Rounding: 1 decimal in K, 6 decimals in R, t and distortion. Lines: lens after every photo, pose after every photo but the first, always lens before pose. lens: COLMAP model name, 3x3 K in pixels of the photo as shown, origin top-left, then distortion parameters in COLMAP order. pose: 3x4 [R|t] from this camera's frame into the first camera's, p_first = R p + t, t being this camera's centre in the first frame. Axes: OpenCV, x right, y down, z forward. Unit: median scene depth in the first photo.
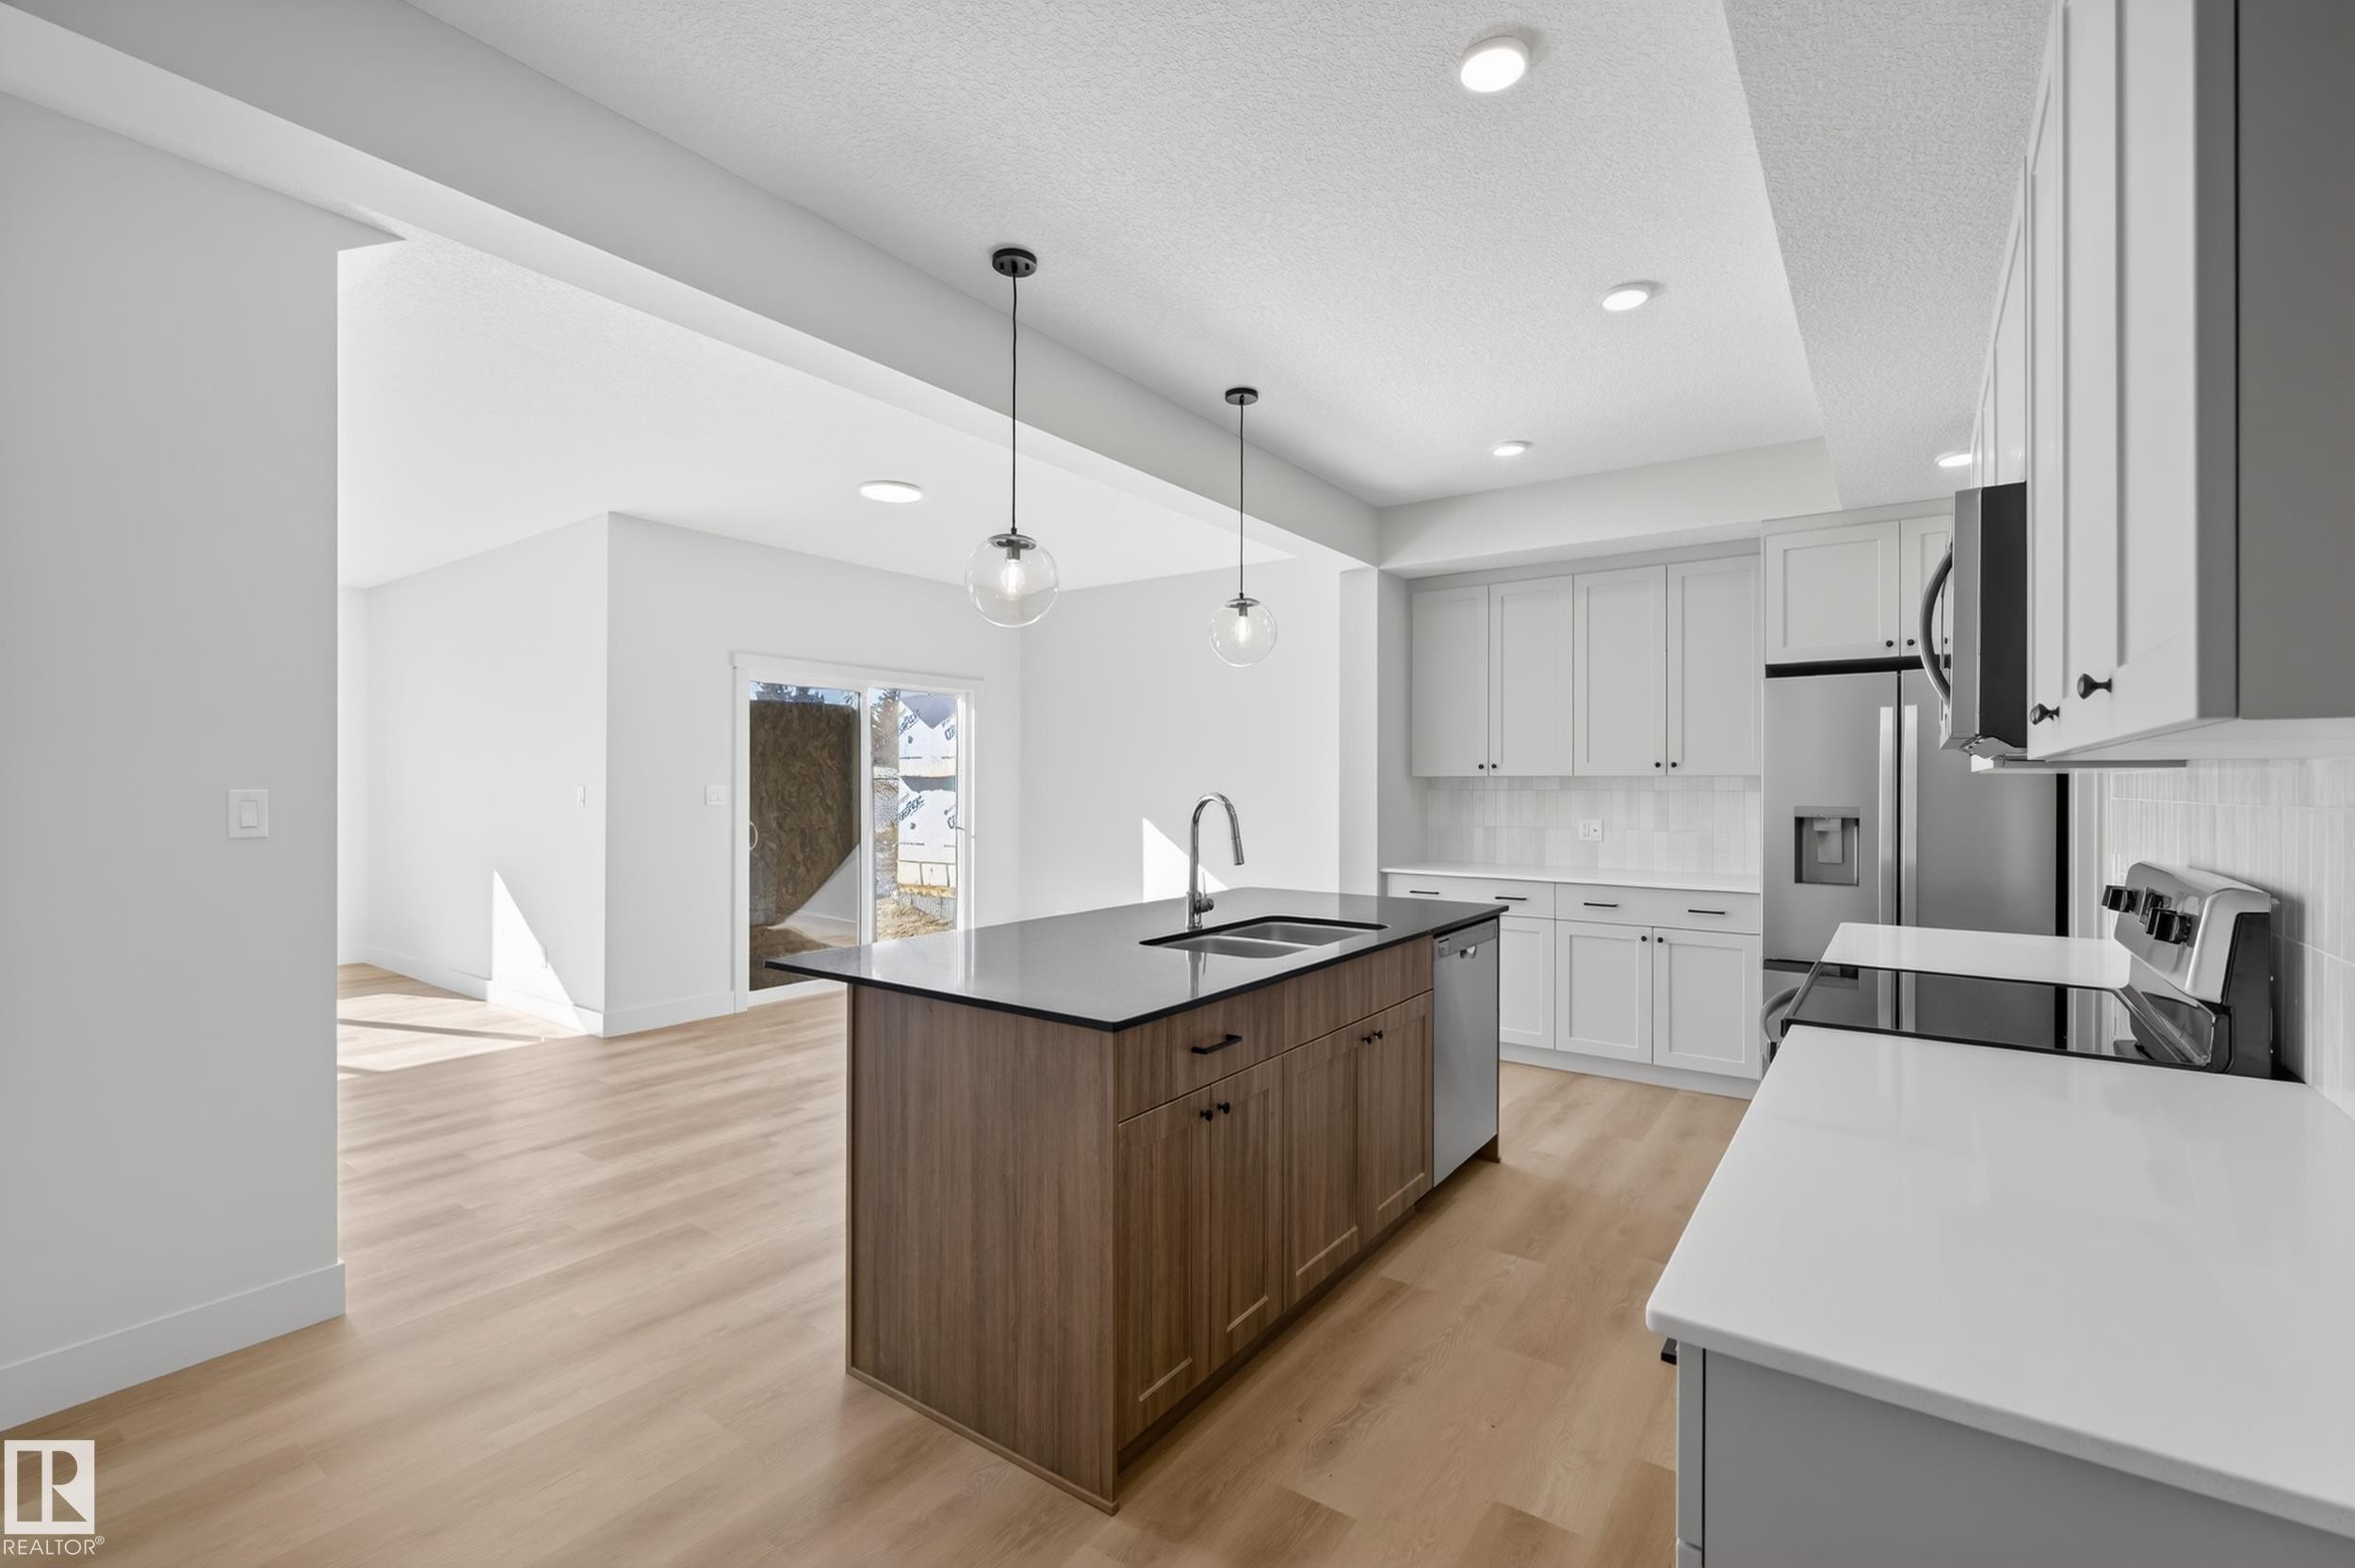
lens RADIAL K [[1025.2, 0, 1175.2], [0, 1025.2, 786.9], [0, 0, 1]] dist [-0.006858, -0.000574]
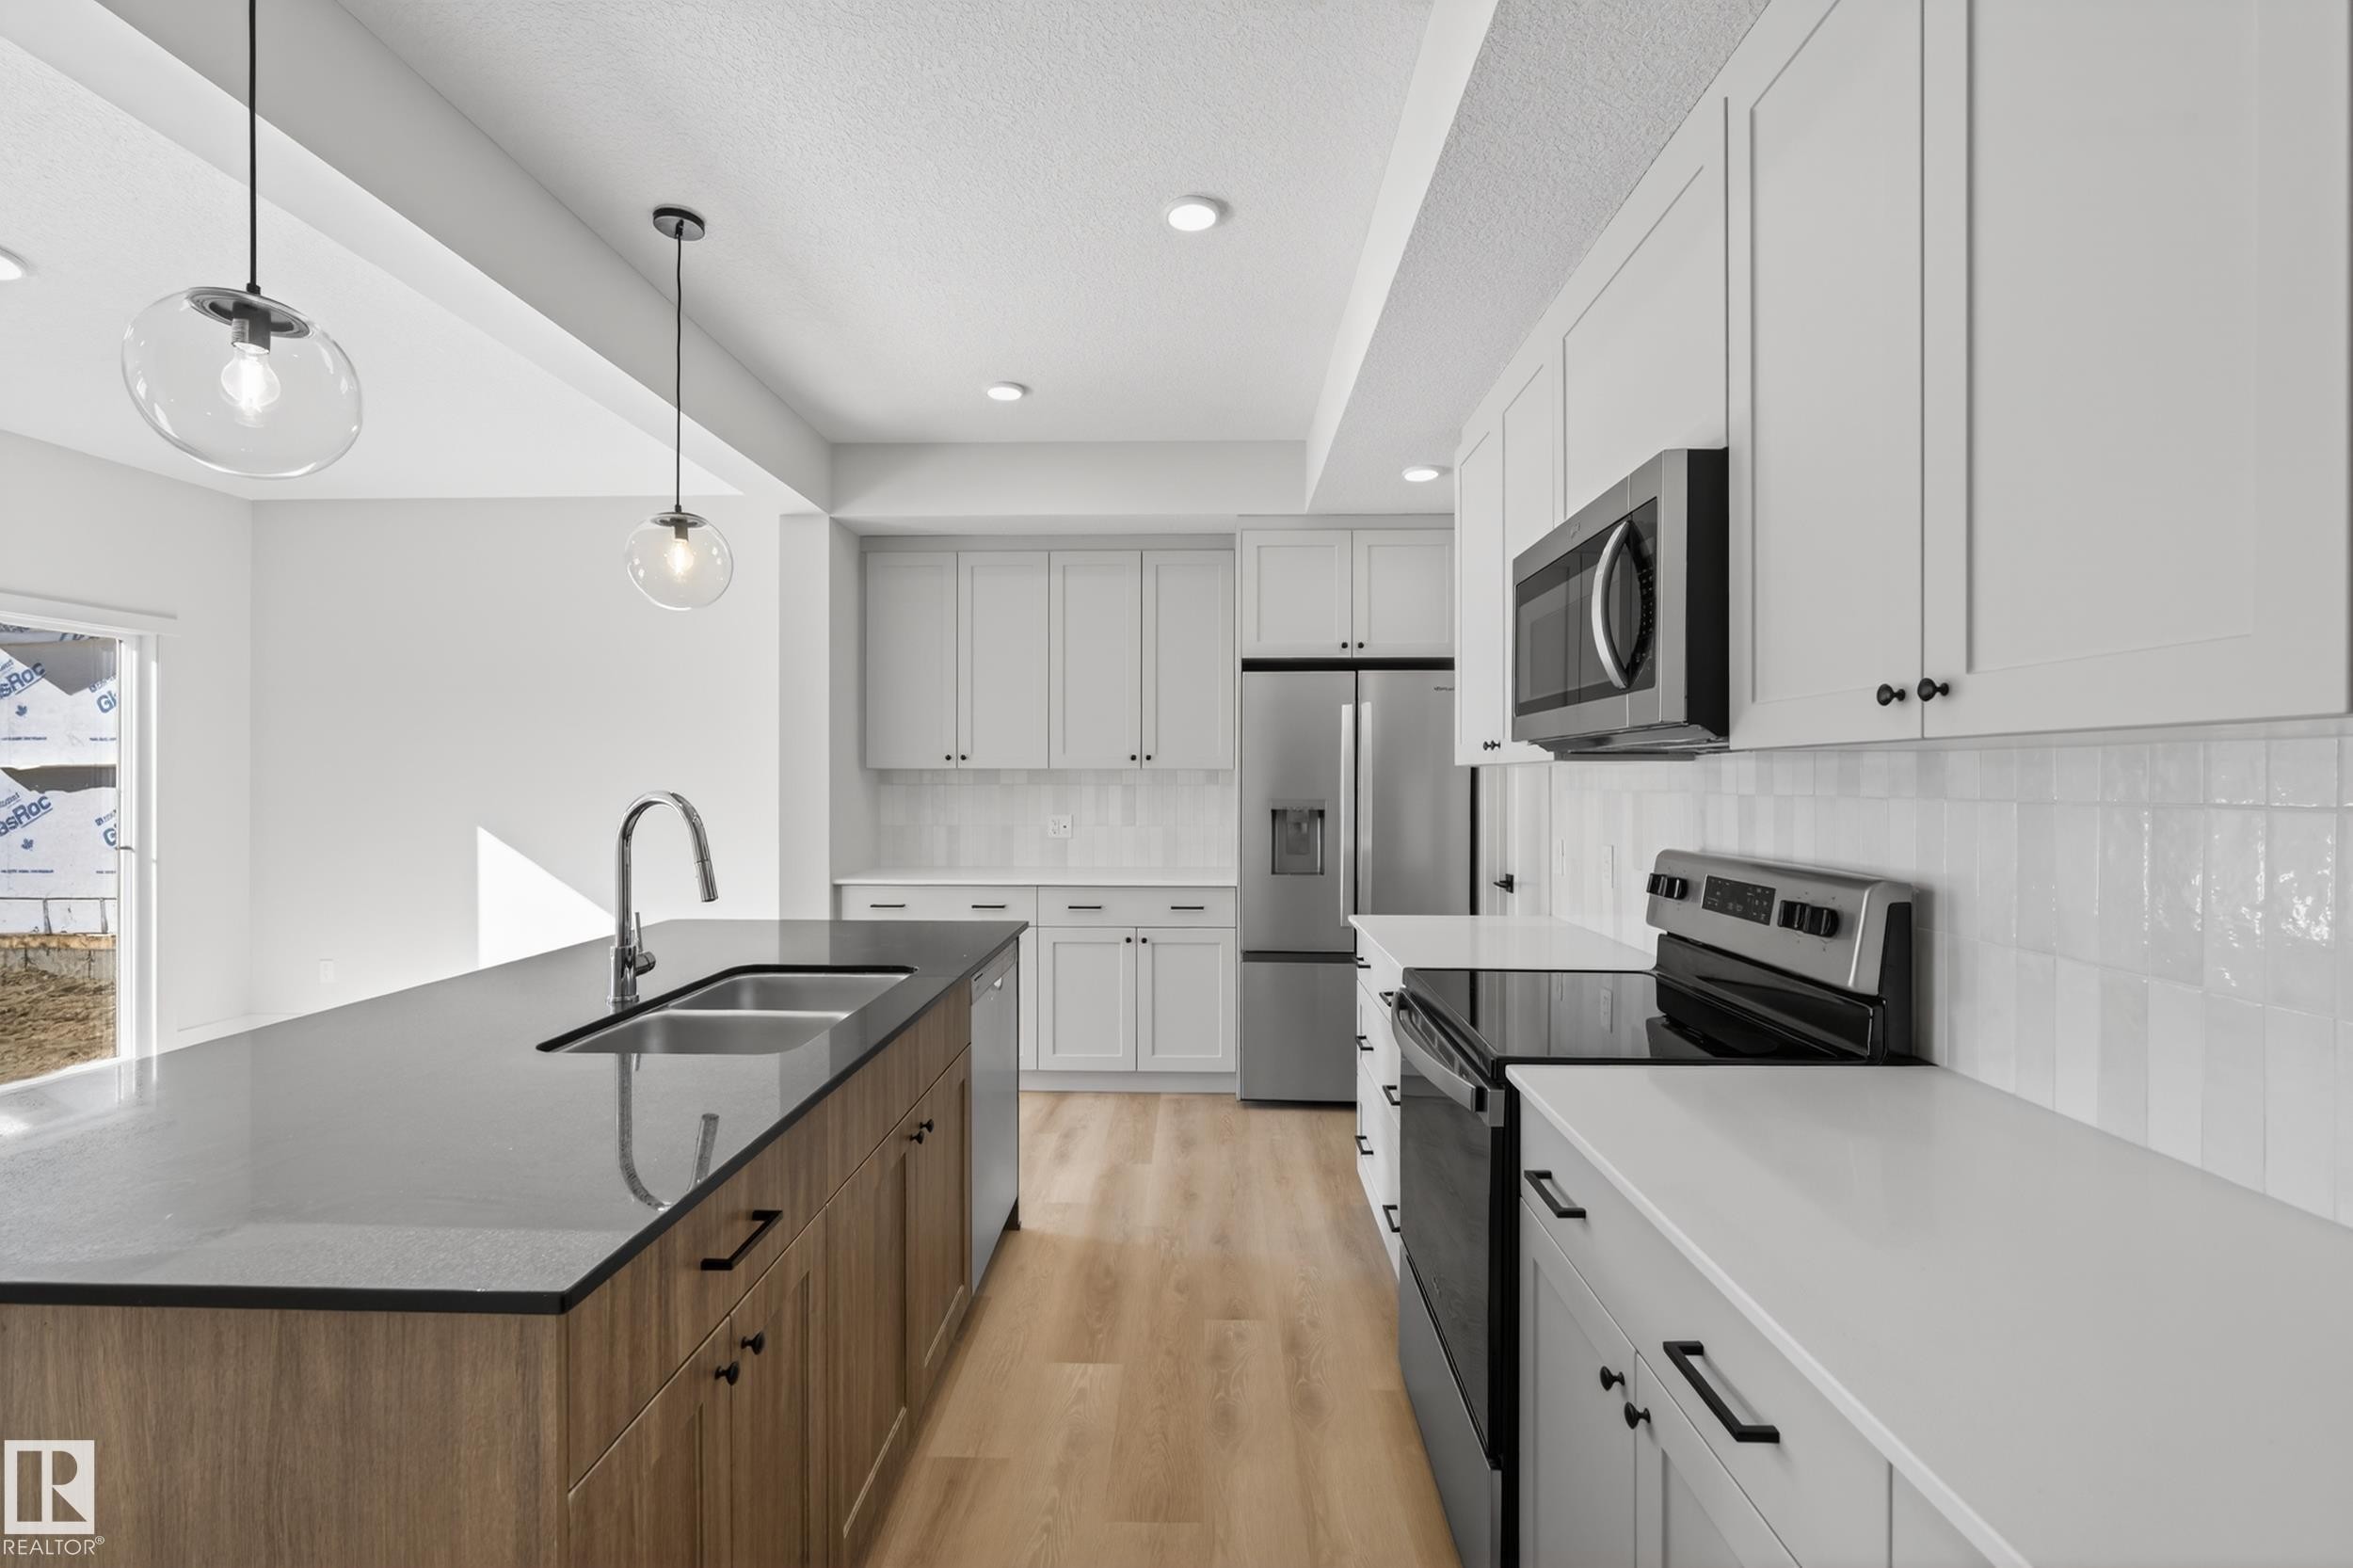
lens RADIAL K [[1024.4, 0, 1179.5], [0, 1024.4, 780.4], [0, 0, 1]] dist [-0.006858, -0.000574]
pose [[0.828700, -0.002563, 0.559687, -0.038238], [0.002938, 0.999996, 0.000229, -0.000173], [-0.559685, 0.001454, 0.828704, 0.206033]]
